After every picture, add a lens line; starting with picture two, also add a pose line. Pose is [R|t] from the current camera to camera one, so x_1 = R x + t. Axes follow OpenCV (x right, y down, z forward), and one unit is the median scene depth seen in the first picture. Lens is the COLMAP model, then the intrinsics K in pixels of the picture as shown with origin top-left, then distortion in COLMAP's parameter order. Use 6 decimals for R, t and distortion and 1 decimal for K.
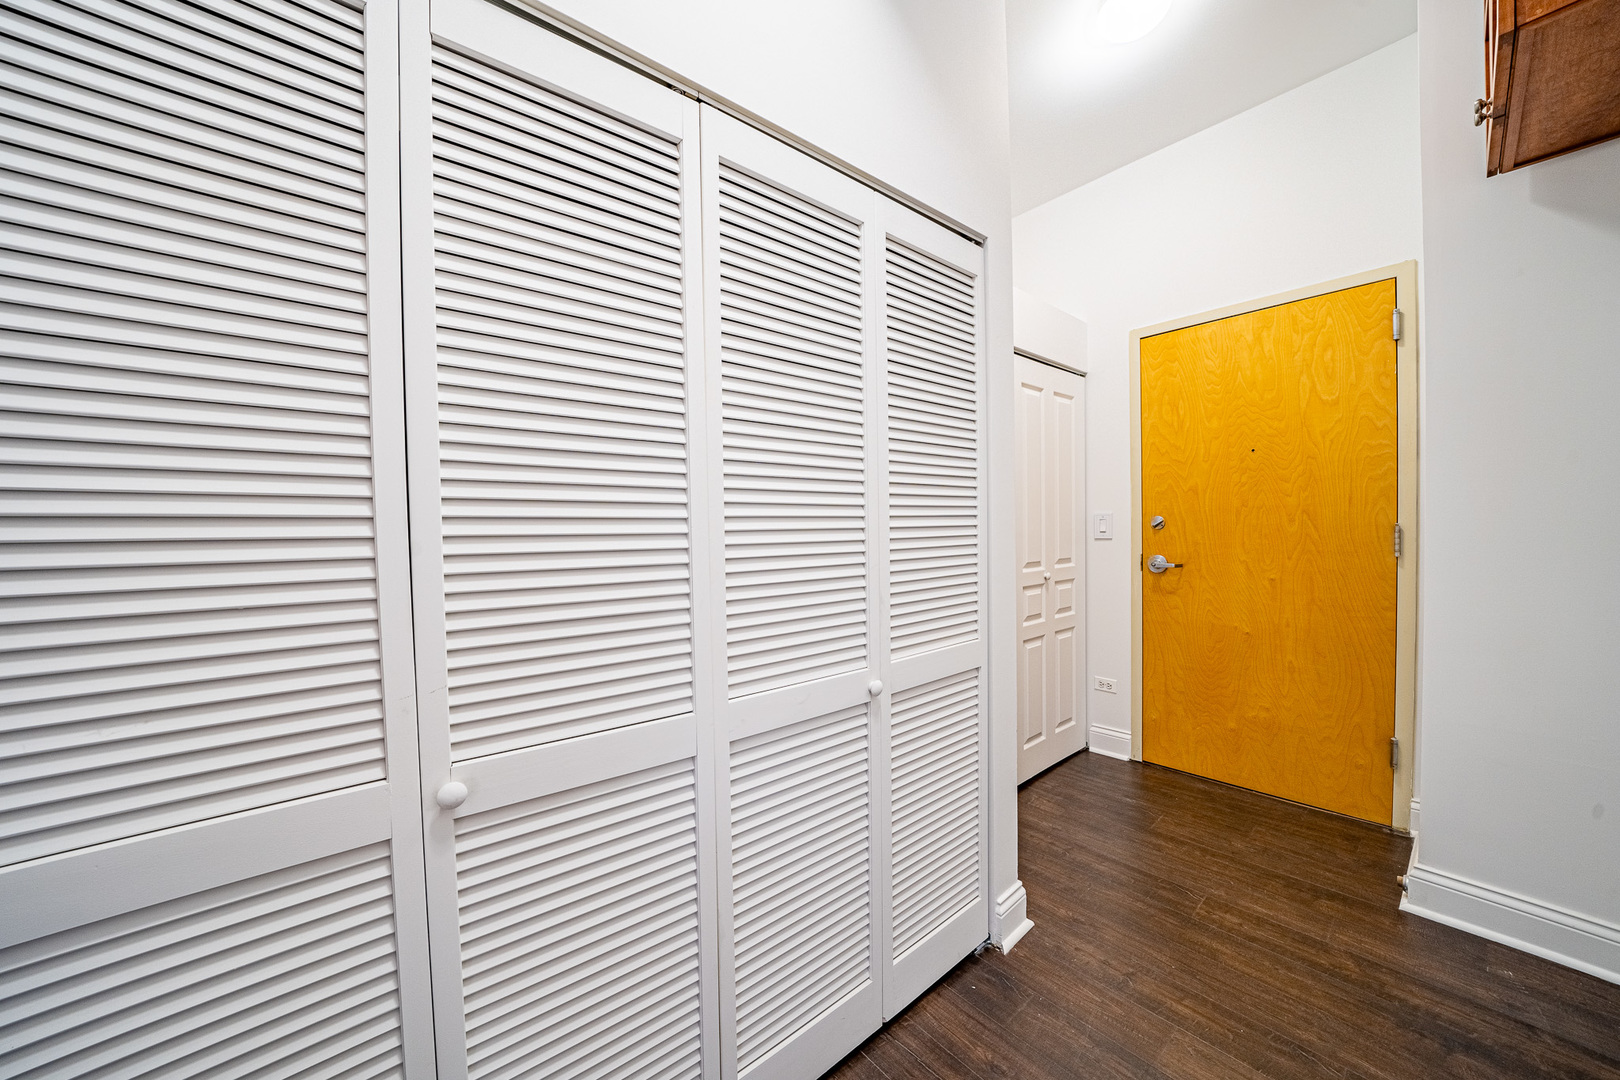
lens RADIAL K [[552.8, 0, 773.1], [0, 552.8, 535.1], [0, 0, 1]] dist [-0.000521, -0.000024]
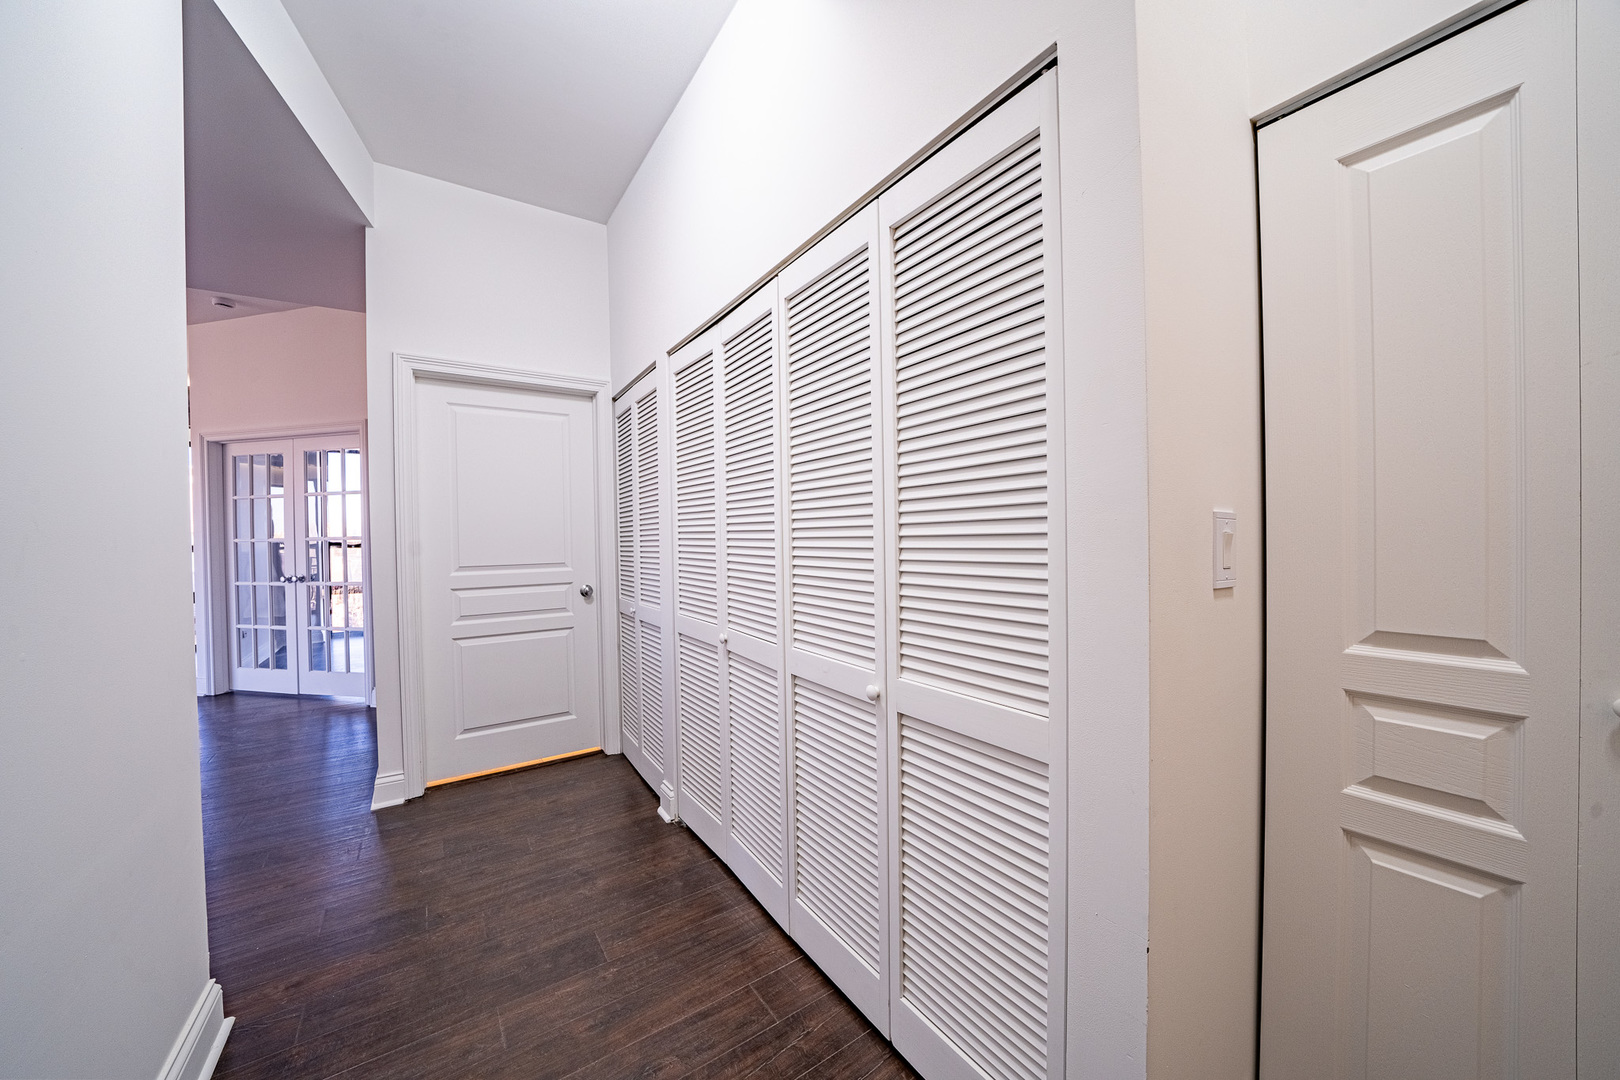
lens RADIAL K [[568.4, 0, 808.5], [0, 568.4, 543.3], [0, 0, 1]] dist [-0.023574, 0.003152]
pose [[-0.059429, 0.019725, -0.998038, 1.242675], [-0.006567, 0.999775, 0.020151, -0.018797], [0.998211, 0.007752, -0.059286, 0.958943]]
